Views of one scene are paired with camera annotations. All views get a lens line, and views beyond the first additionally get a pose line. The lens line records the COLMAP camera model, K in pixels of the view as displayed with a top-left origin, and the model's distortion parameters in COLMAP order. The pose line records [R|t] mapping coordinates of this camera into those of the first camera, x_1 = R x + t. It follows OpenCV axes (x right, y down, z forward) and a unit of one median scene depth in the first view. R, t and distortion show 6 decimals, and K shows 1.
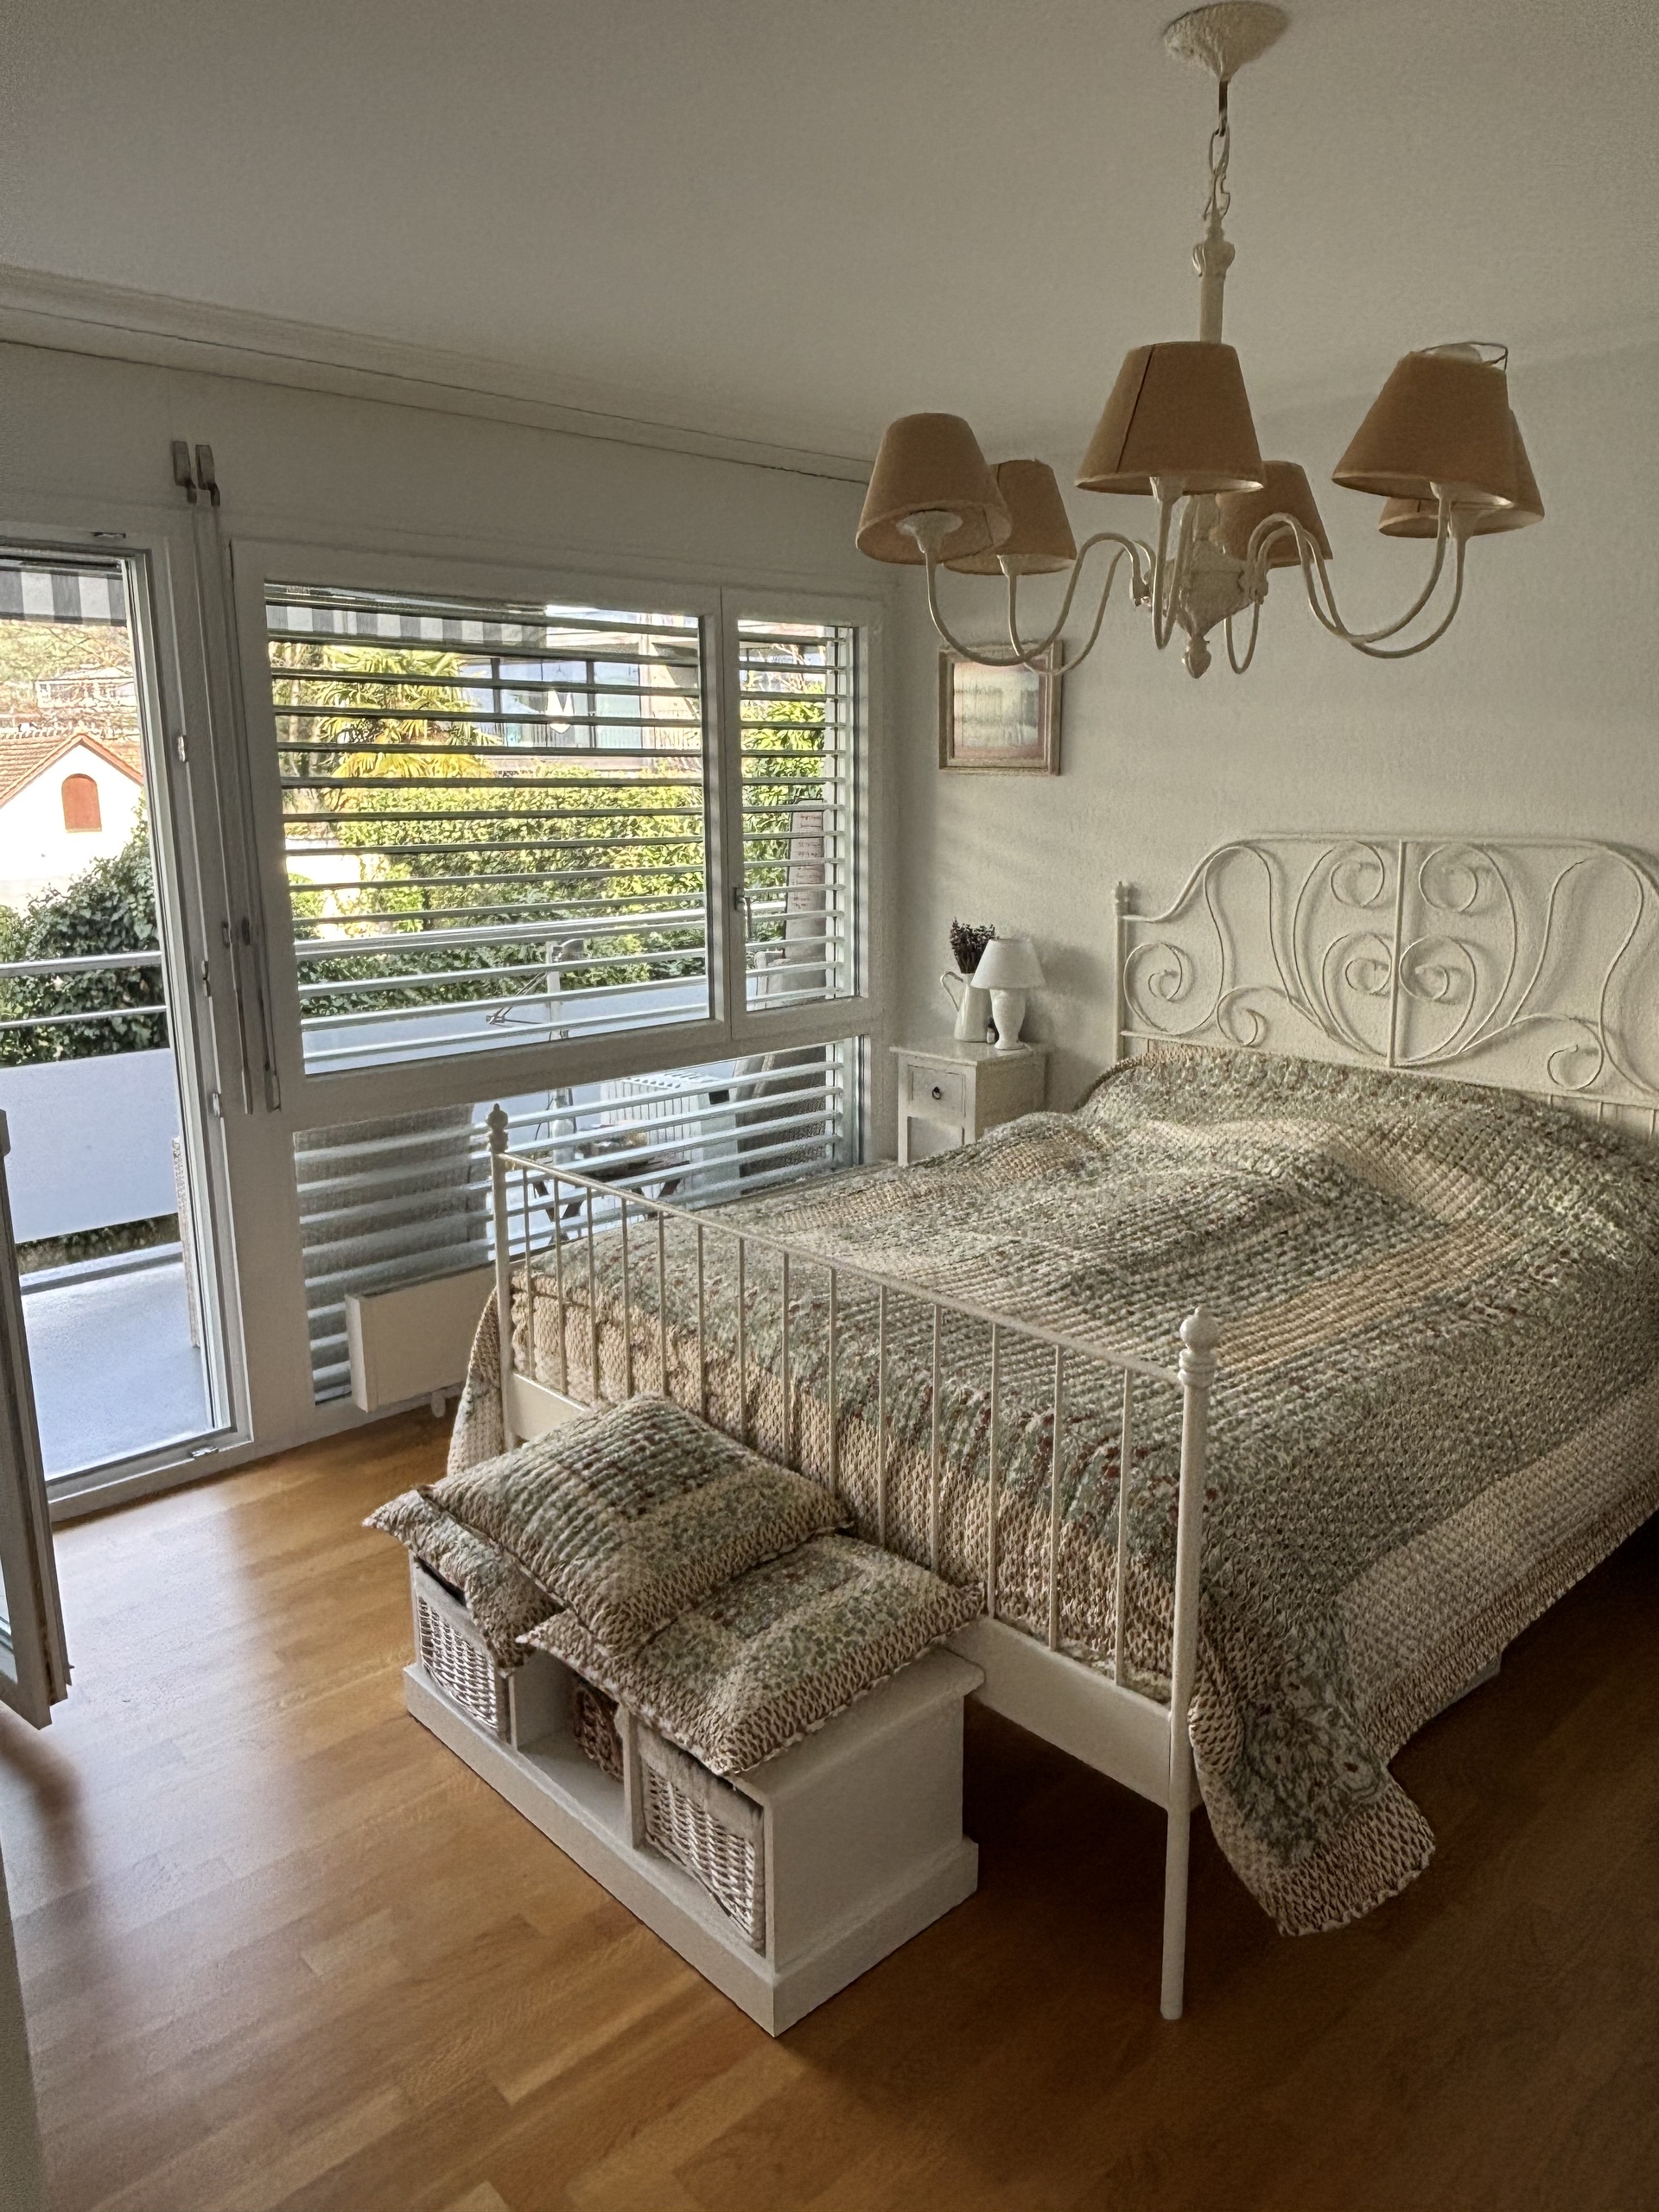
lens RADIAL K [[1513.3, 0, 829.4], [0, 1513.3, 1116.9], [0, 0, 1]] dist [0.010040, 0.000755]
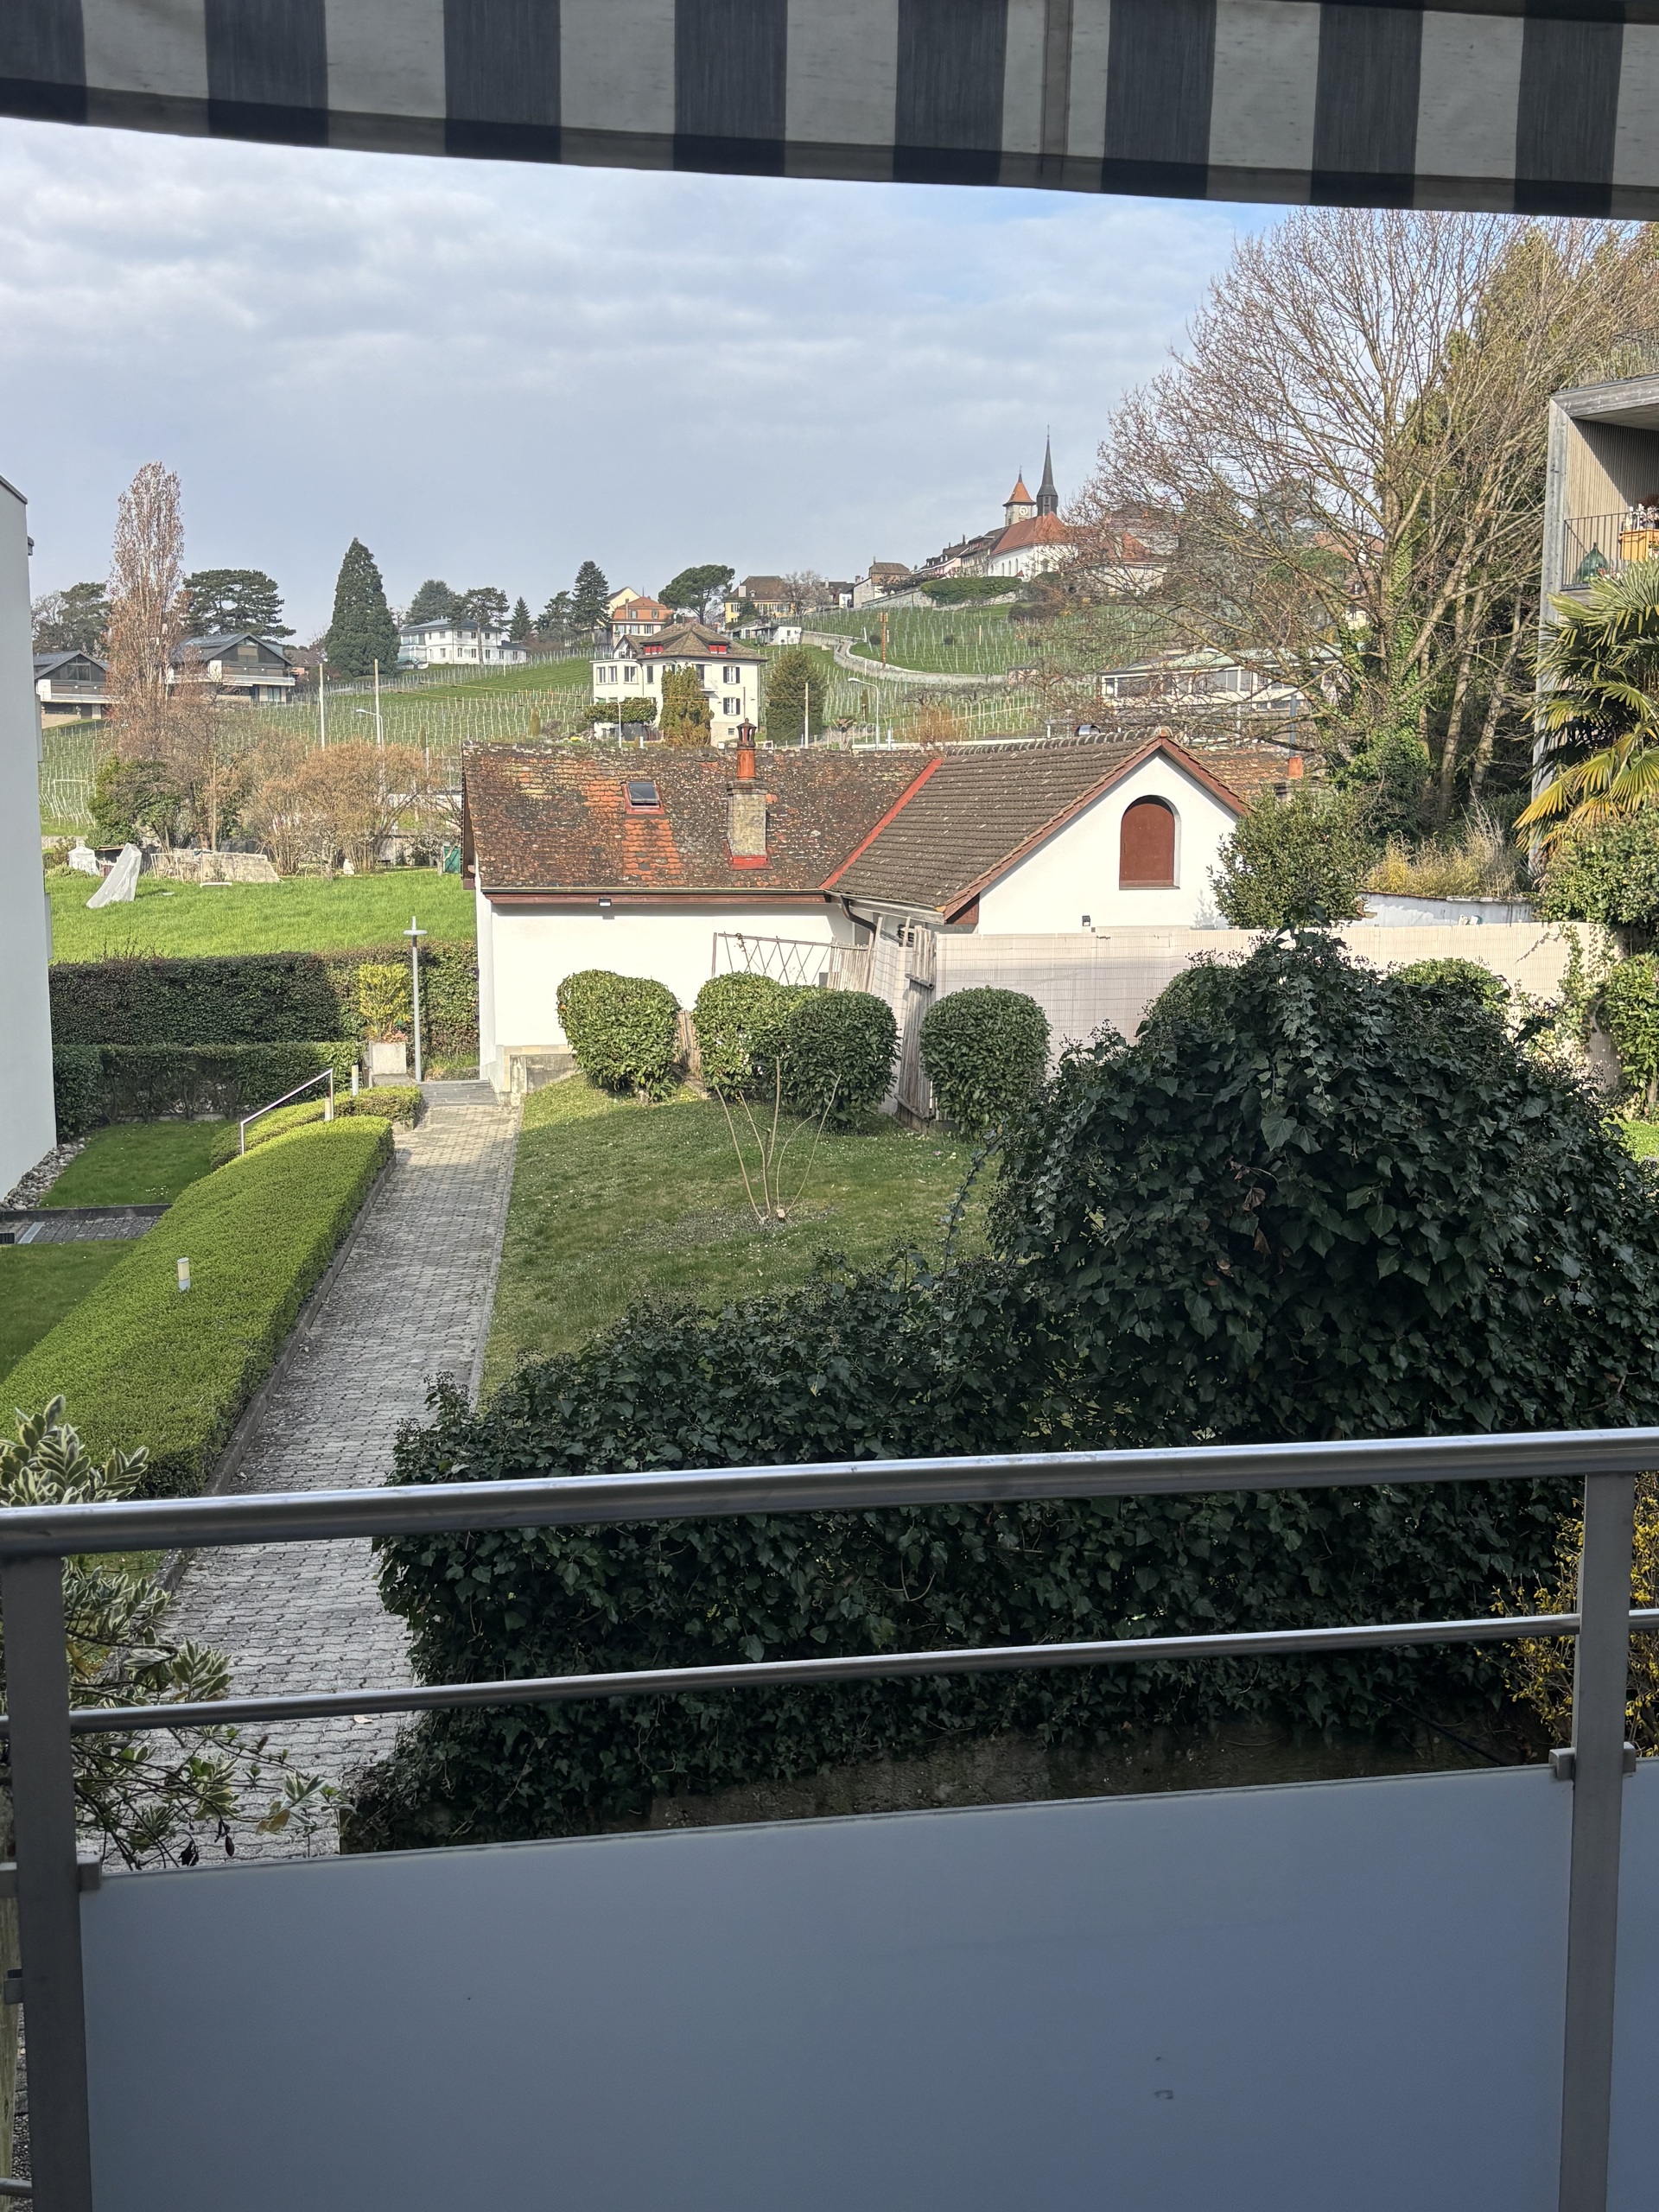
lens RADIAL K [[2248.8, 0, 827.8], [0, 2248.8, 1108.0], [0, 0, 1]] dist [0.020995, 0.000000]
pose [[0.834289, 0.072887, -0.546488, -0.193424], [-0.119935, 0.991478, -0.050861, -0.077984], [0.538123, 0.107976, 0.835921, 0.355233]]
